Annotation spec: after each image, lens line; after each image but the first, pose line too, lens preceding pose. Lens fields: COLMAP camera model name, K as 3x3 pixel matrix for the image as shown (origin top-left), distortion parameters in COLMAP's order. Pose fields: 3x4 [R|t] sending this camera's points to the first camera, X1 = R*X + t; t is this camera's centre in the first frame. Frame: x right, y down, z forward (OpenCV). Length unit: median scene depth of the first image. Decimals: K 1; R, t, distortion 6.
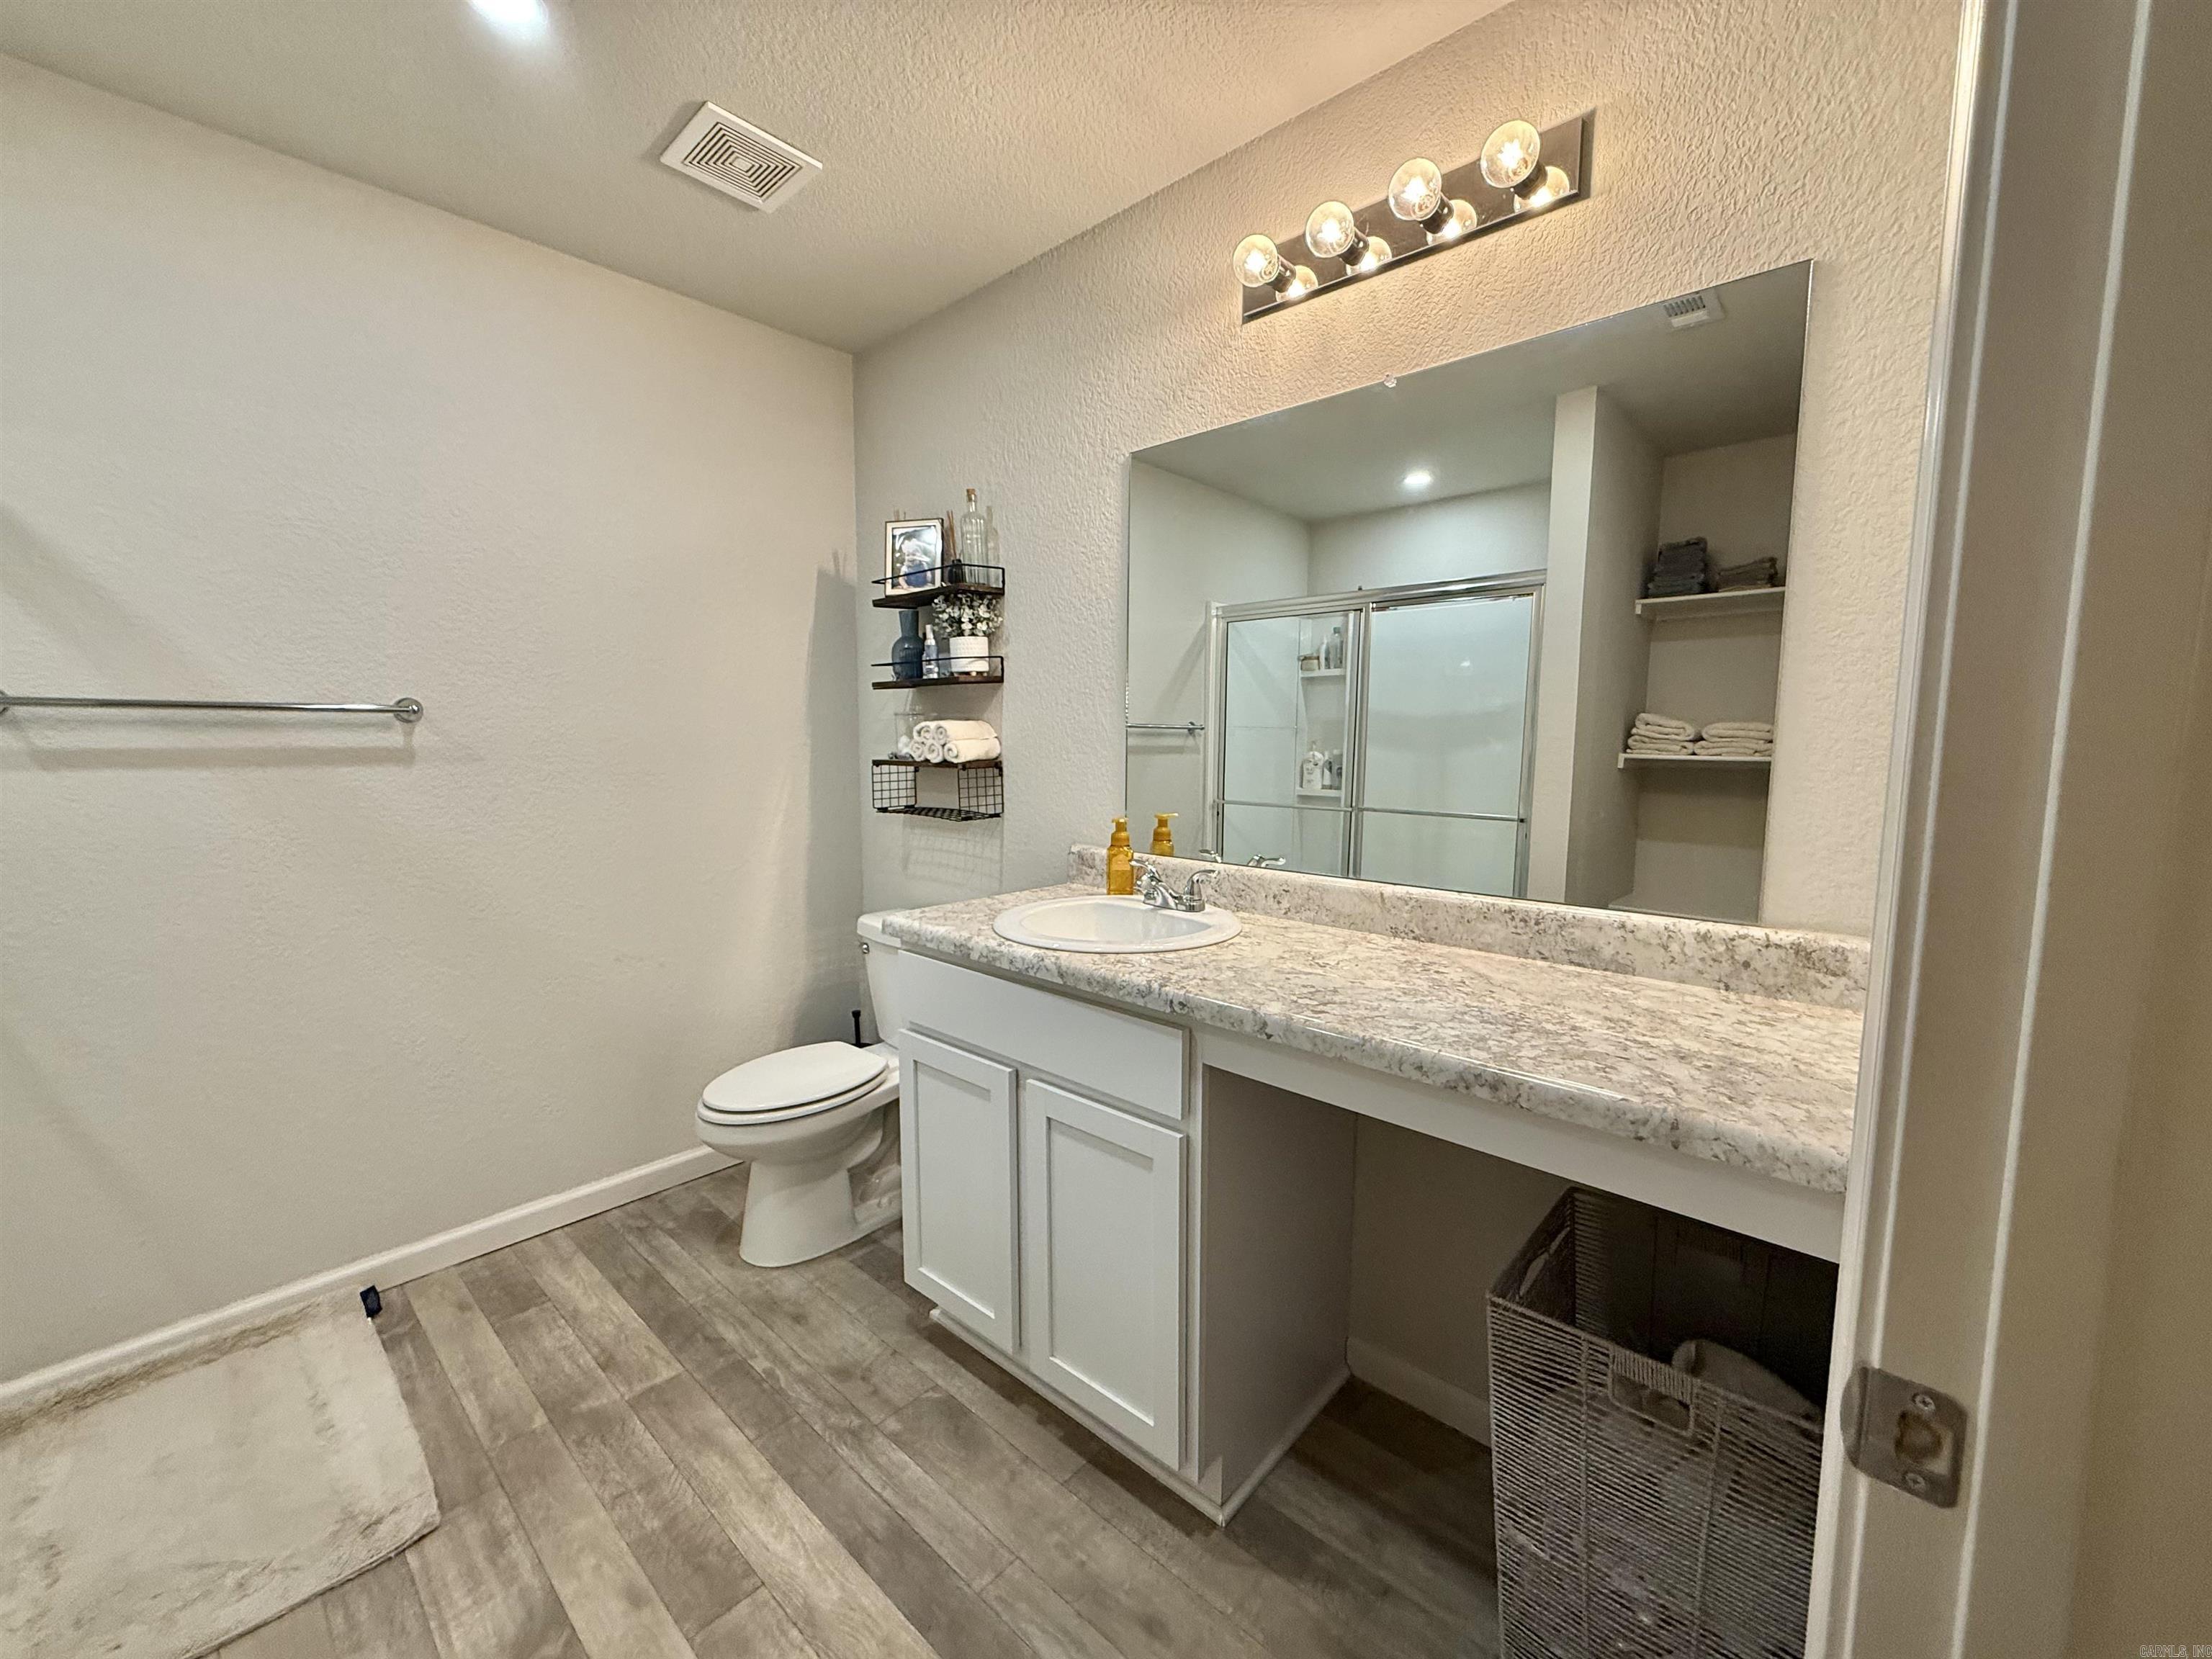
lens RADIAL K [[882.3, 0, 1099.5], [0, 882.3, 828.1], [0, 0, 1]] dist [0.000732, -0.000566]
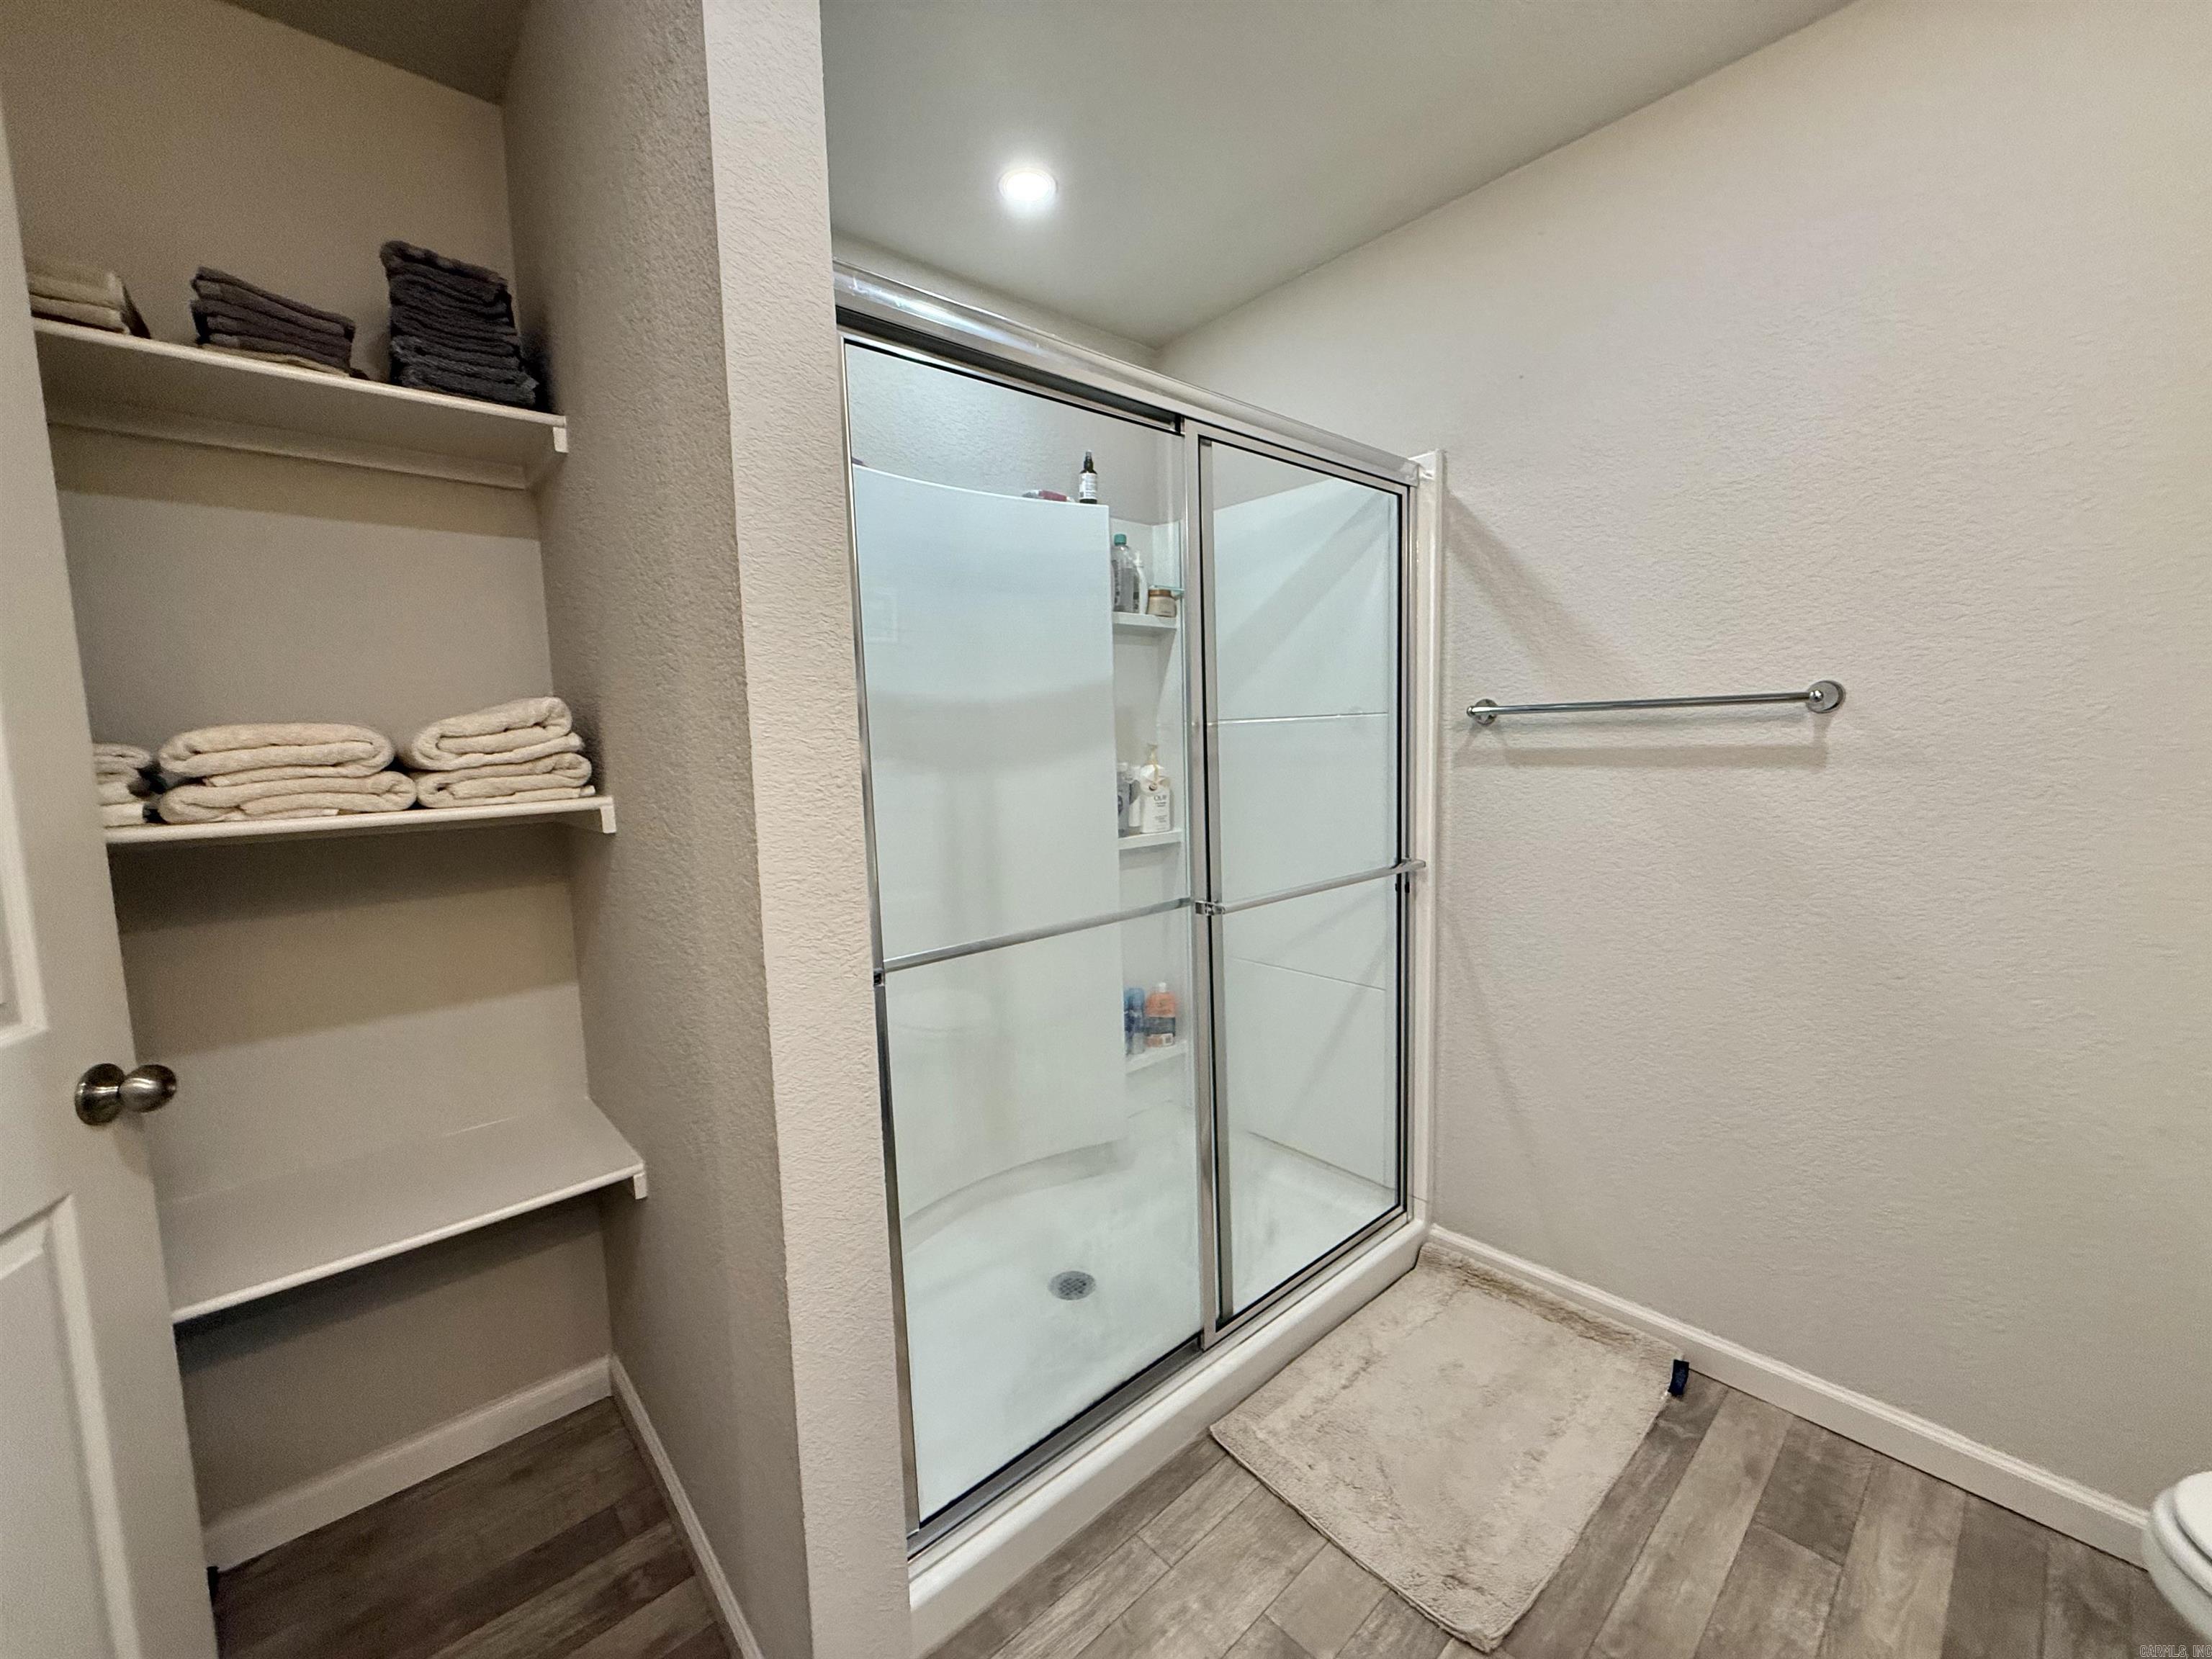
lens RADIAL K [[878.1, 0, 1106.0], [0, 878.1, 829.5], [0, 0, 1]] dist [-0.001096, -0.000322]
pose [[-0.101068, 0.094188, -0.990411, 0.052213], [-0.077648, 0.991725, 0.102237, -0.056189], [0.991845, 0.087236, -0.092918, 0.533560]]
